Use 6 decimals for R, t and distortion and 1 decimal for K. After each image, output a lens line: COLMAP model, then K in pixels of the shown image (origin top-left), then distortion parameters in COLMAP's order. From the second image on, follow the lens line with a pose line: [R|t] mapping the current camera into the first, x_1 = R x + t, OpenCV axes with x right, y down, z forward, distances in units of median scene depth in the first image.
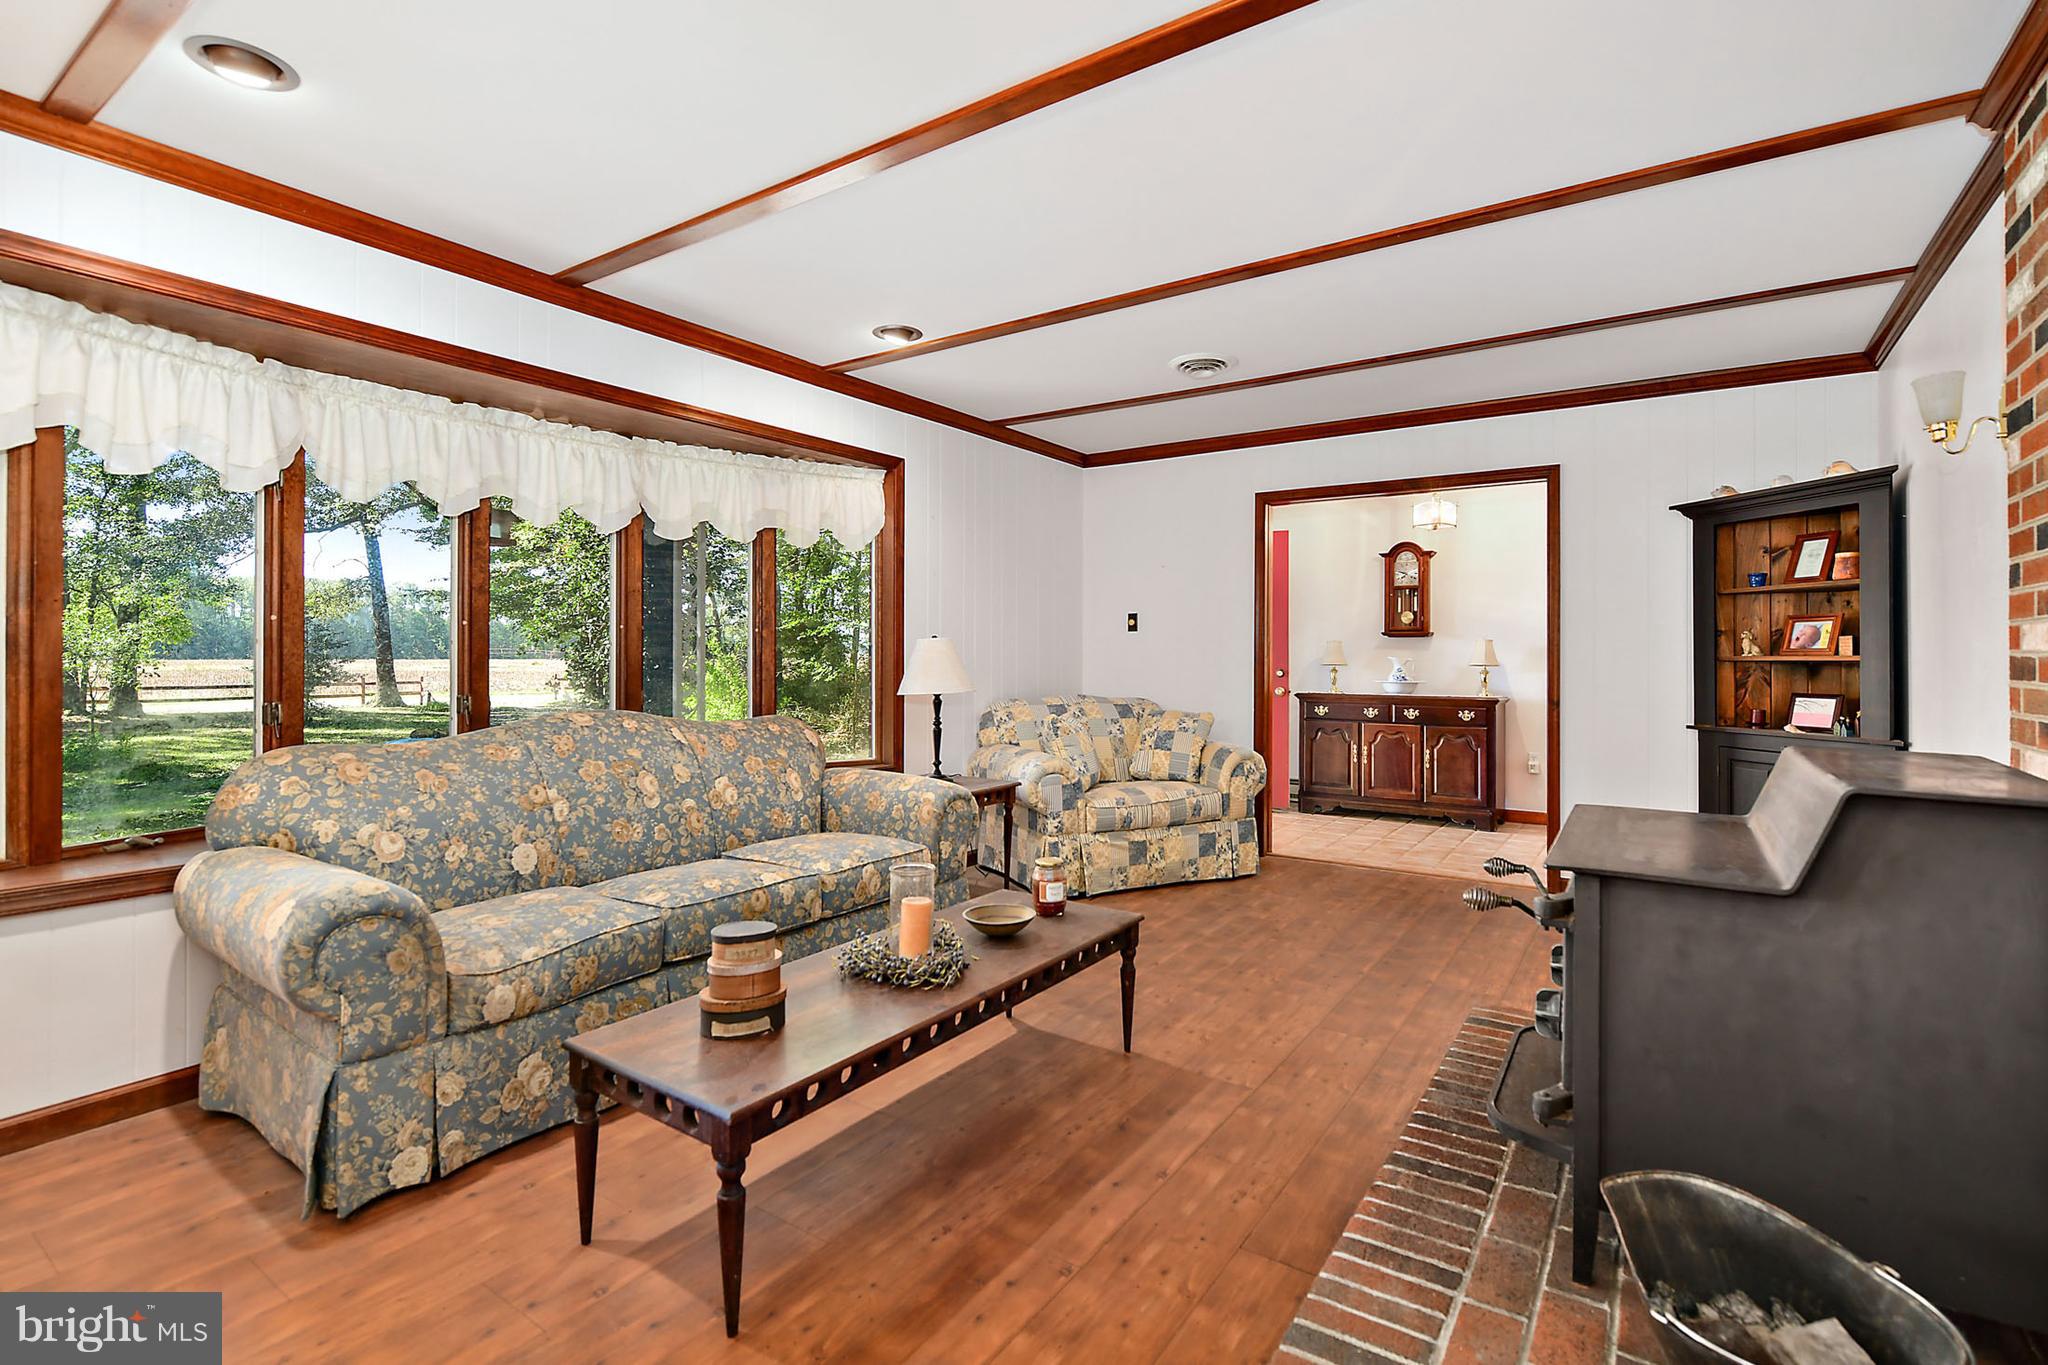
lens RADIAL K [[966.1, 0, 984.8], [0, 966.1, 649.6], [0, 0, 1]] dist [-0.004486, -0.001011]
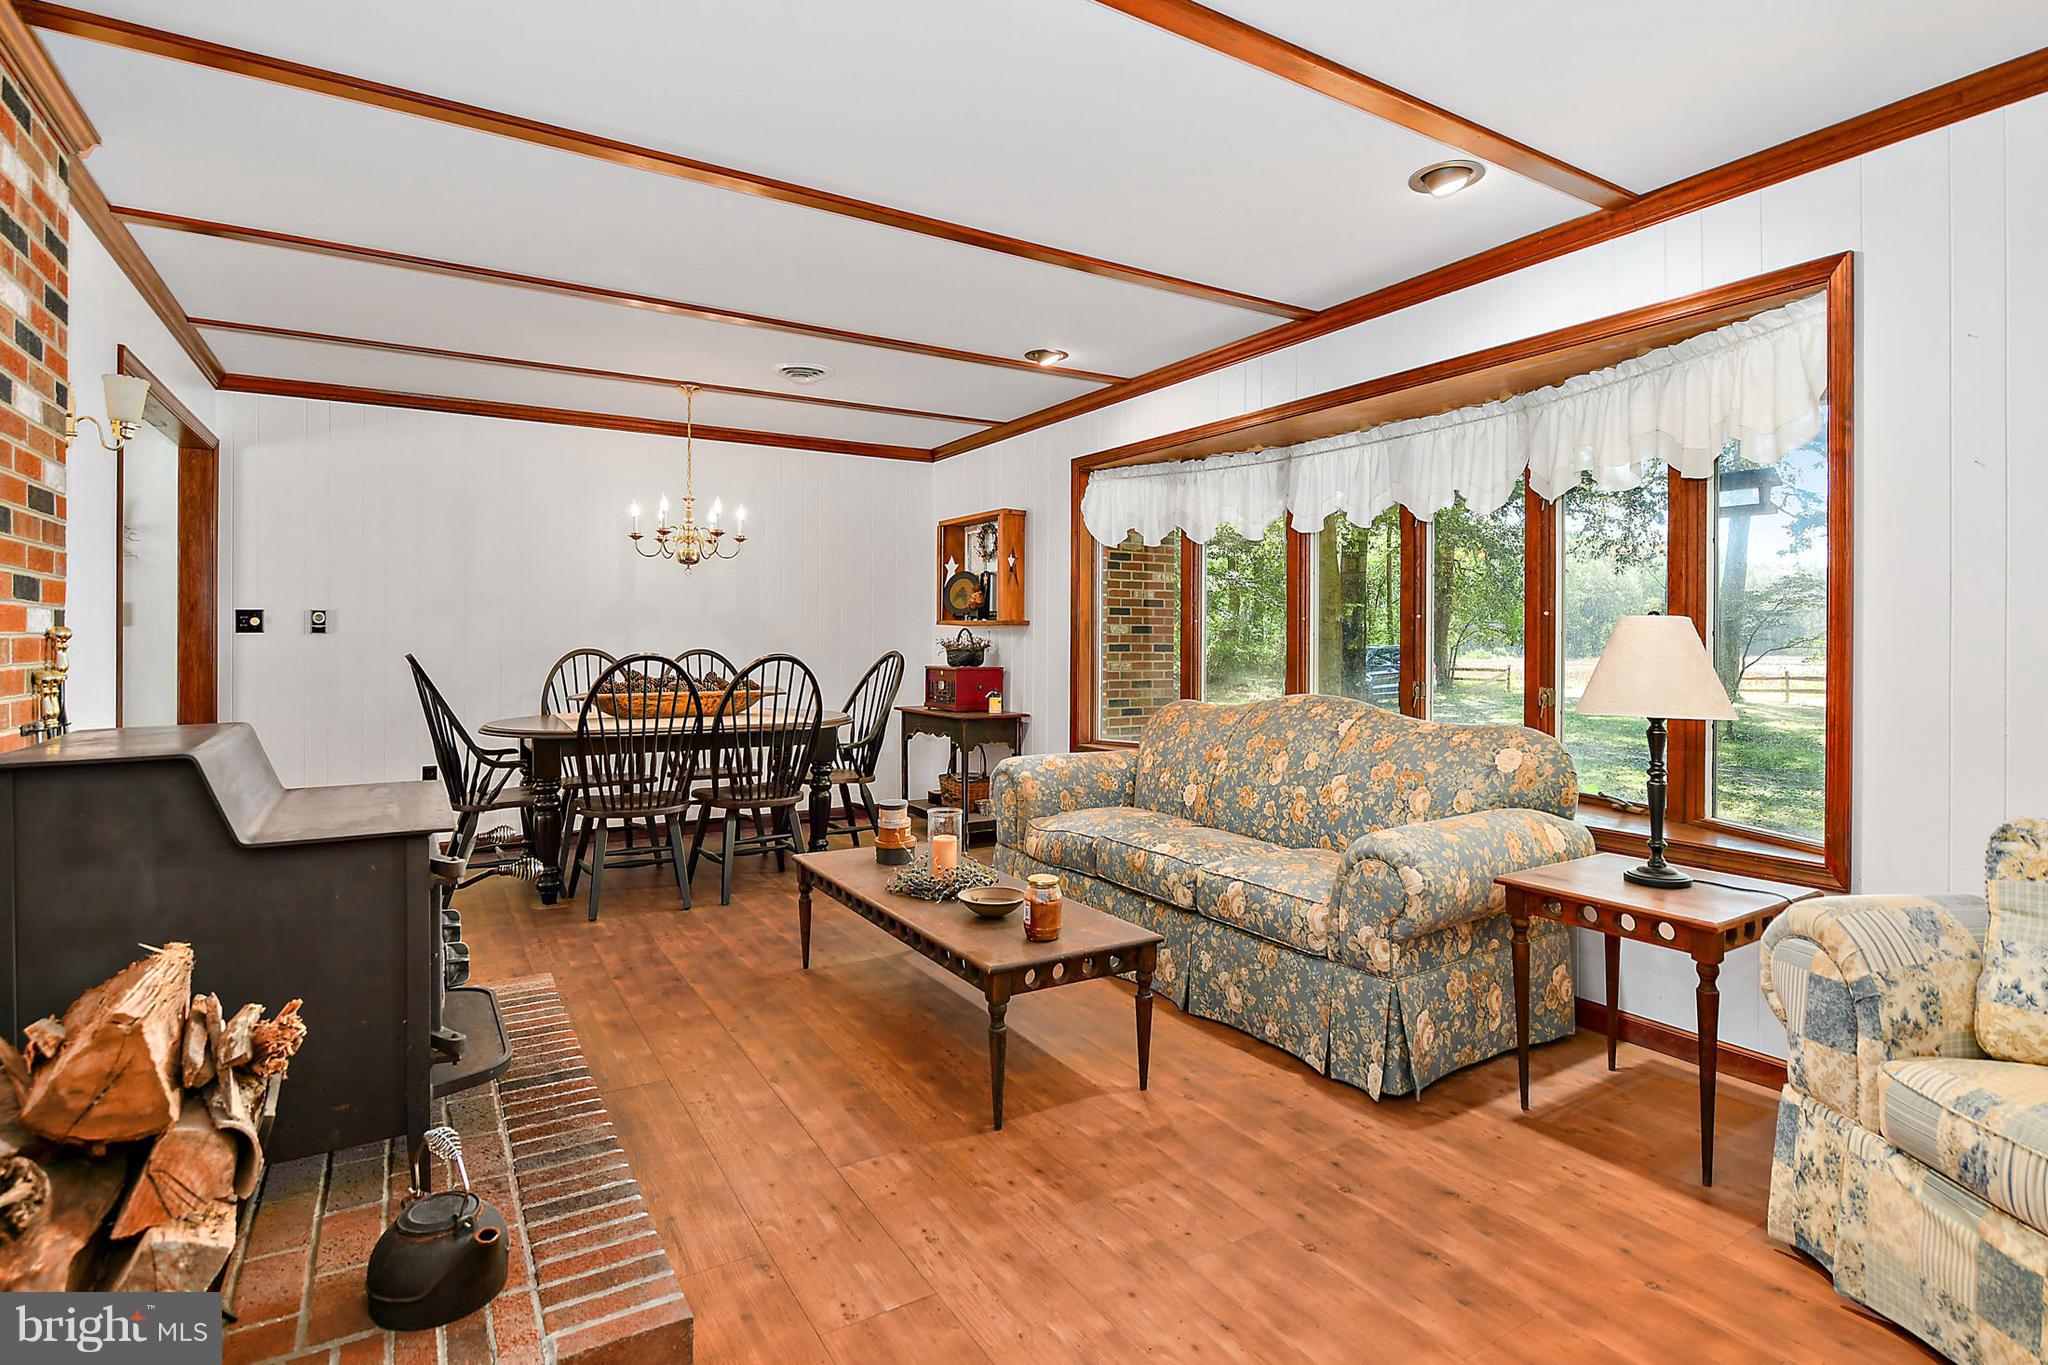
lens RADIAL K [[1012.2, 0, 1031.2], [0, 1012.2, 645.7], [0, 0, 1]] dist [-0.006065, -0.001967]
pose [[-0.388132, 0.004000, -0.921595, 1.114740], [0.004995, 0.999985, 0.002237, 0.004374], [0.921590, -0.003735, -0.388146, 1.640650]]
